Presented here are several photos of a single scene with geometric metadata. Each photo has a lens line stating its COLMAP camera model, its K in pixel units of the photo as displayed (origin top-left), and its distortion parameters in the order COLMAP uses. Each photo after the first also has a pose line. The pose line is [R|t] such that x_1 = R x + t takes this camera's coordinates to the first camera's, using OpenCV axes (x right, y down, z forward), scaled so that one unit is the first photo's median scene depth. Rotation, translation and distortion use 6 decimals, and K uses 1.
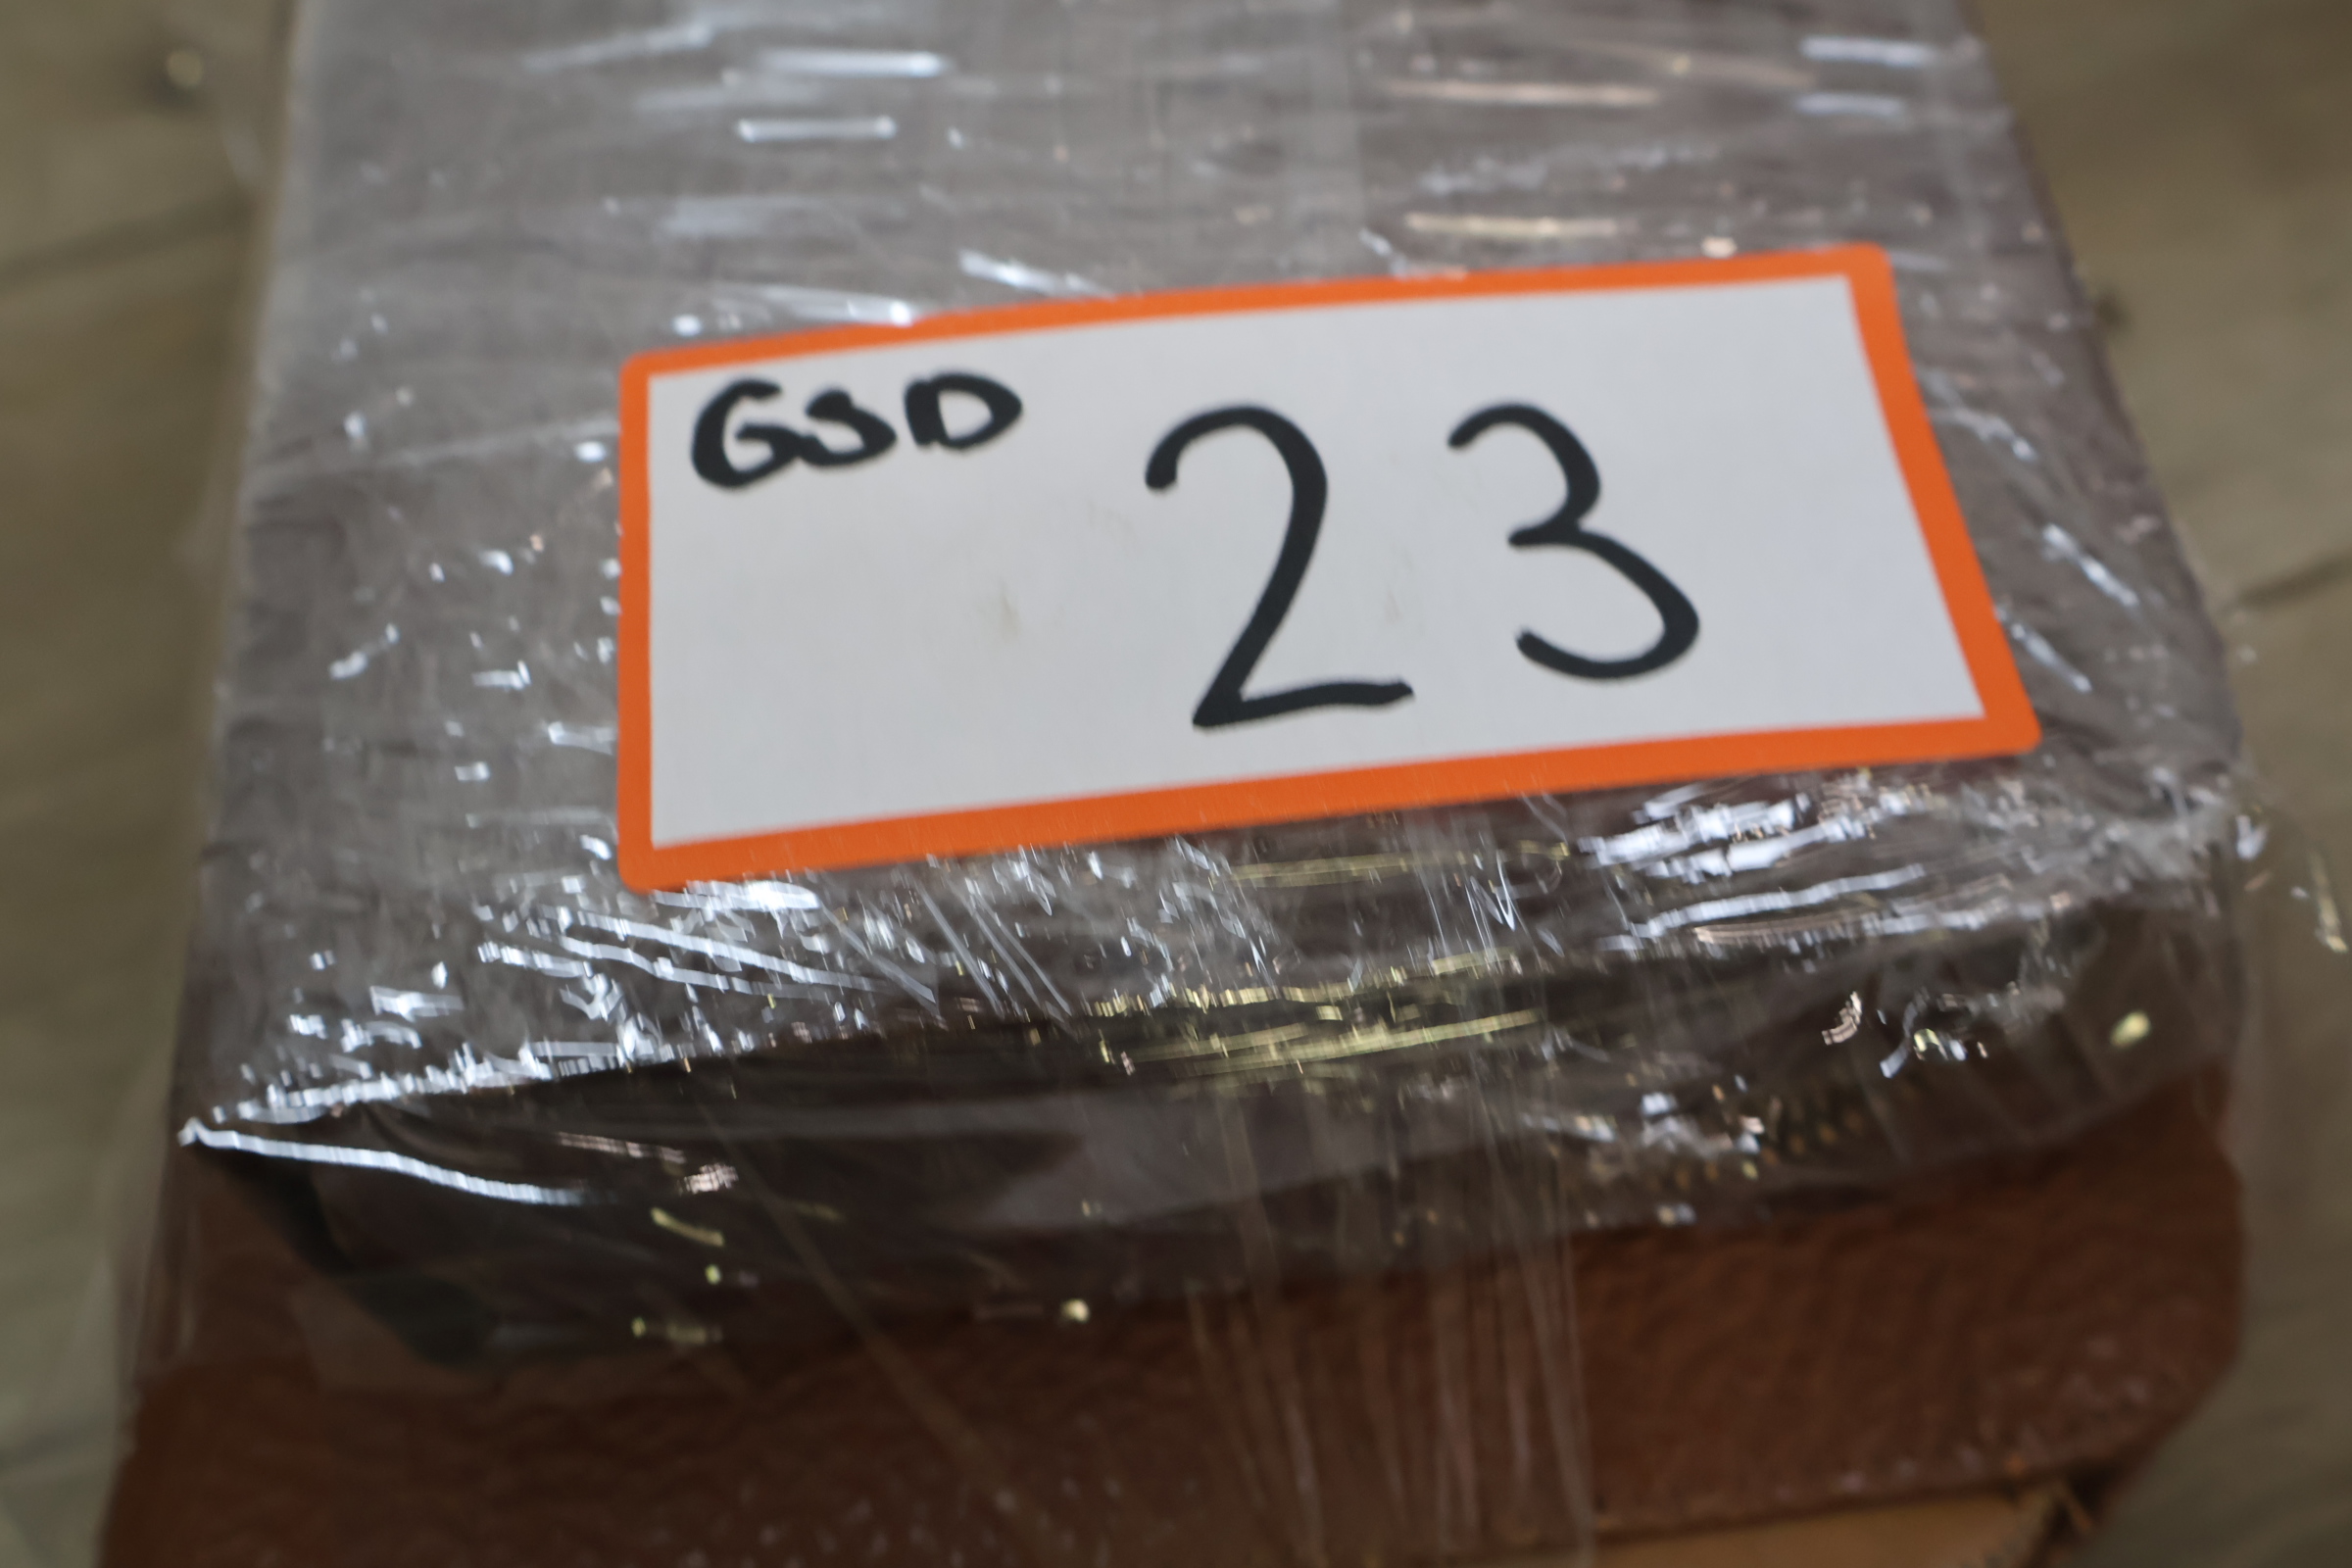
lens RADIAL K [[2390.5, 0, 1176.0], [0, 2390.5, 784.0], [0, 0, 1]] dist [0.063718, -0.000626]
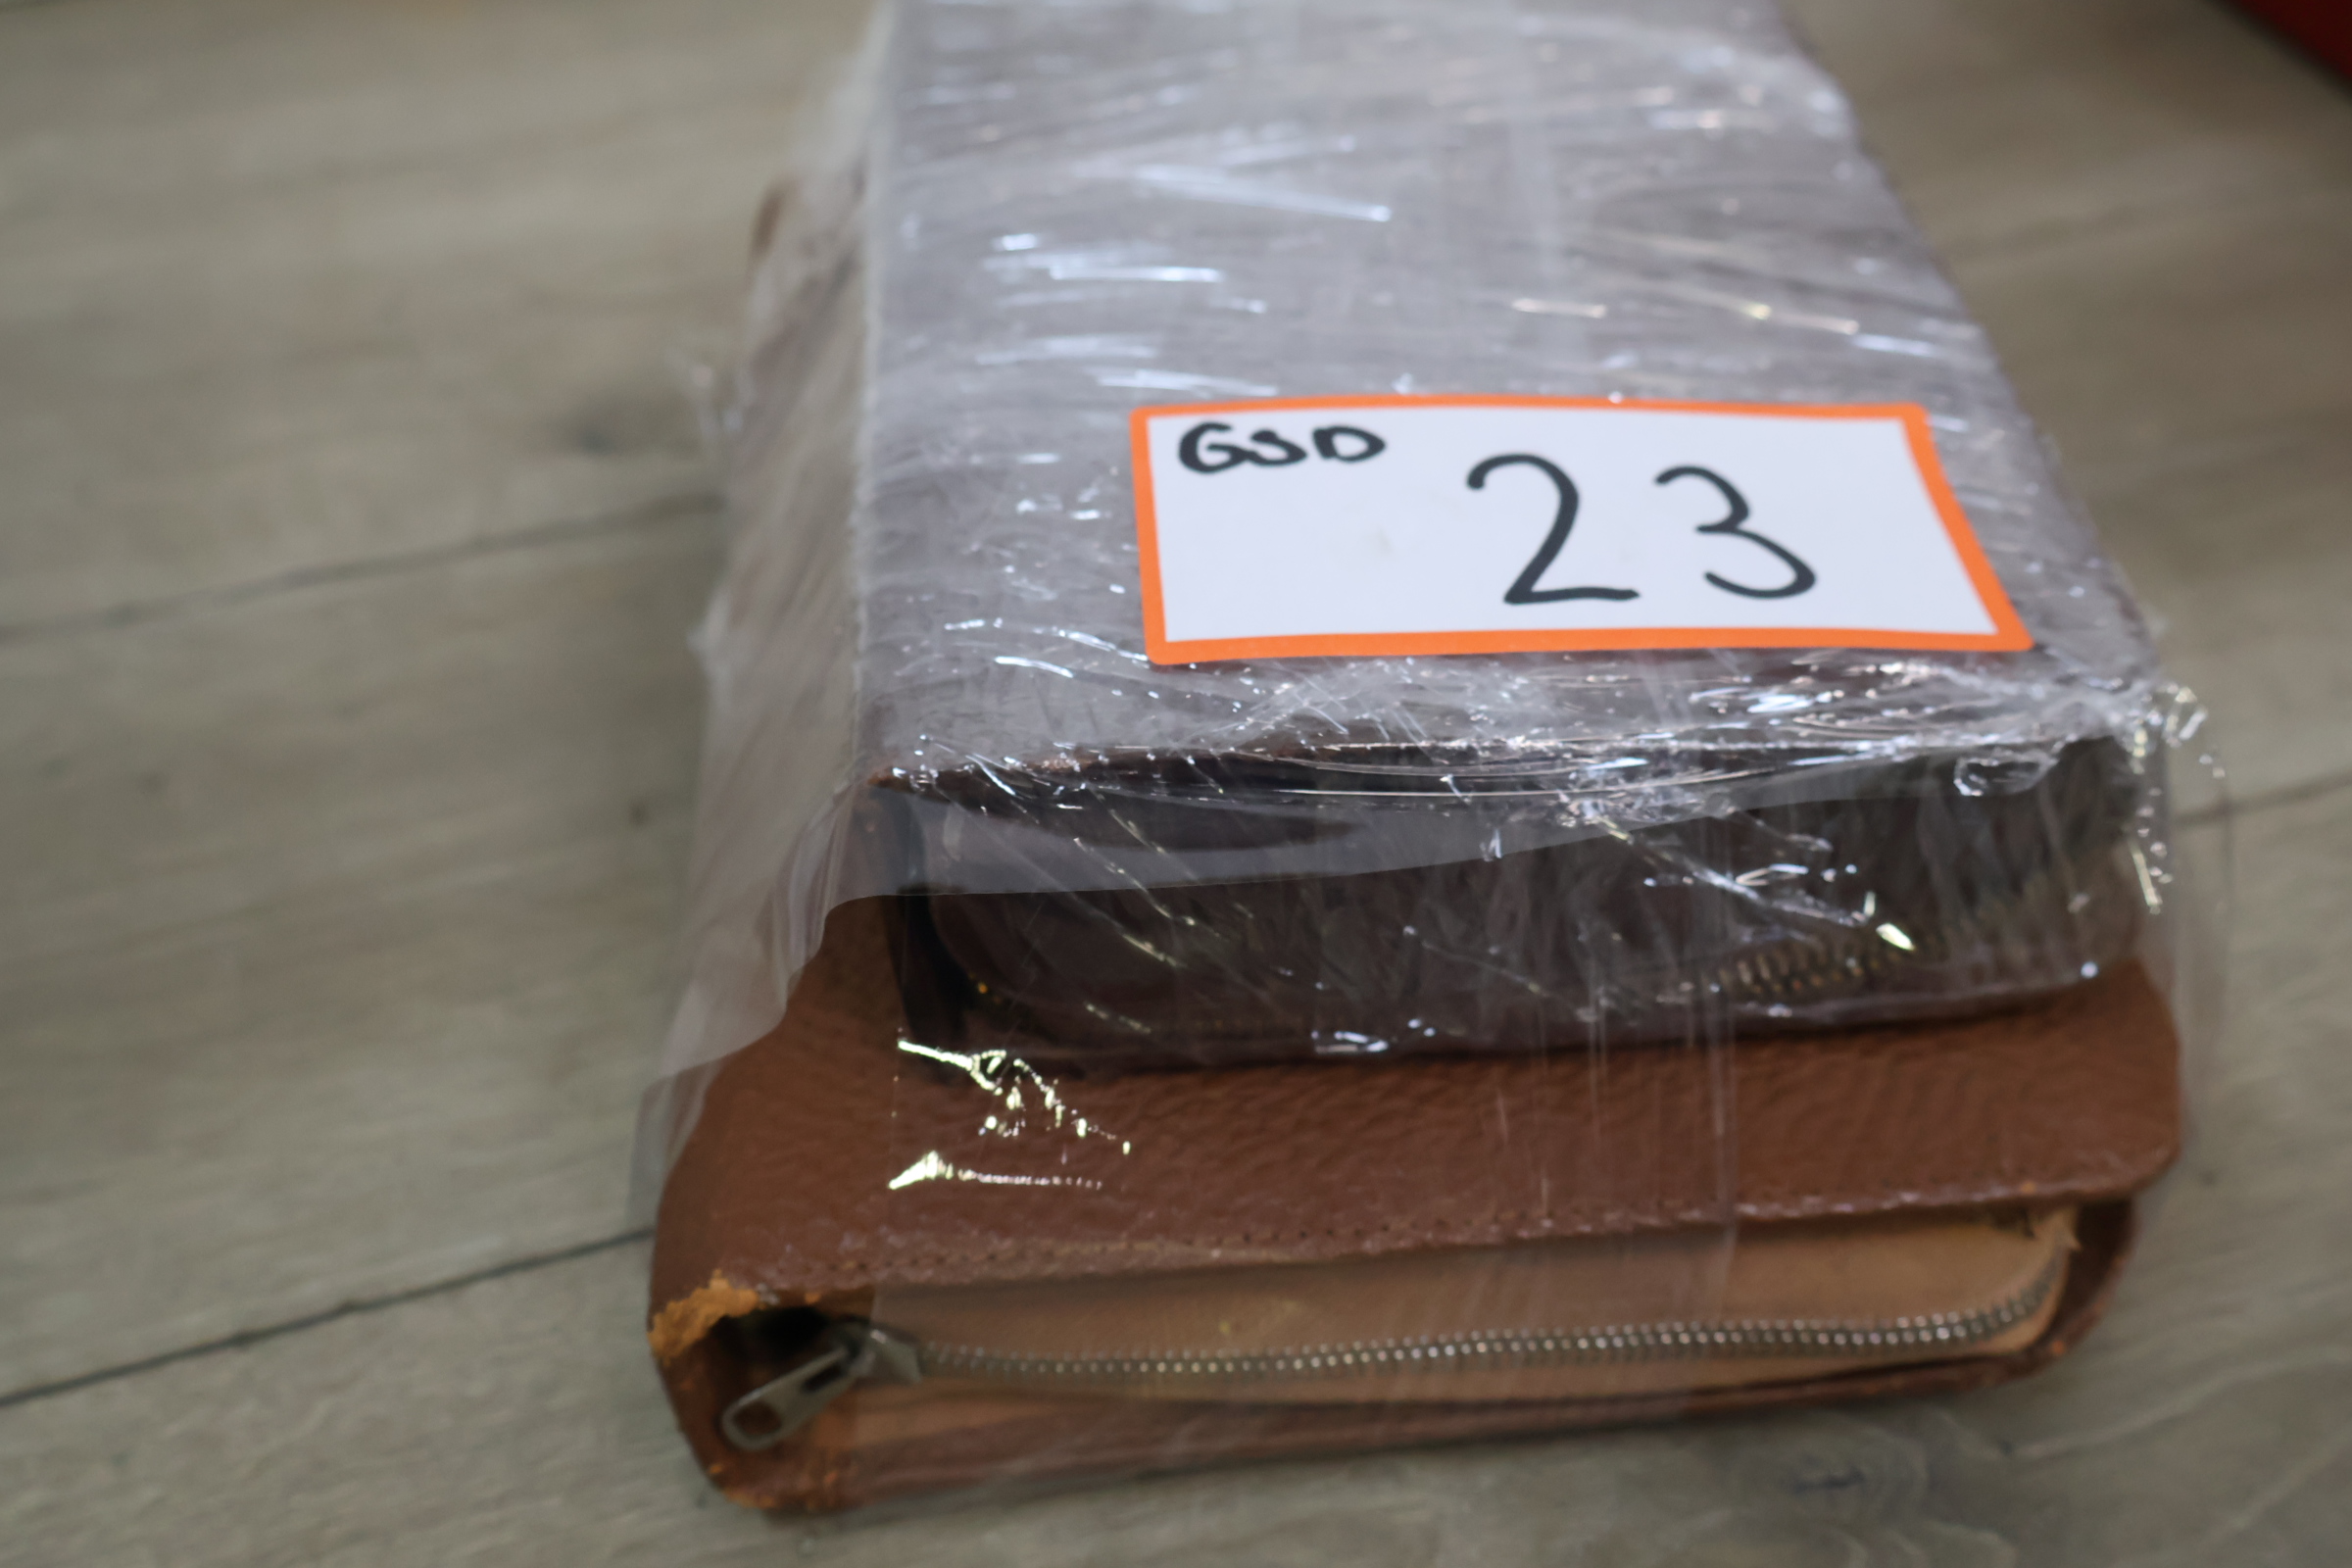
lens RADIAL K [[2390.5, 0, 1176.0], [0, 2390.5, 784.0], [0, 0, 1]] dist [0.063718, -0.000626]
pose [[0.997093, 0.075757, 0.008146, -0.200776], [-0.070246, 0.955400, -0.286837, 0.528375], [-0.029512, 0.285431, 0.957945, -0.459798]]
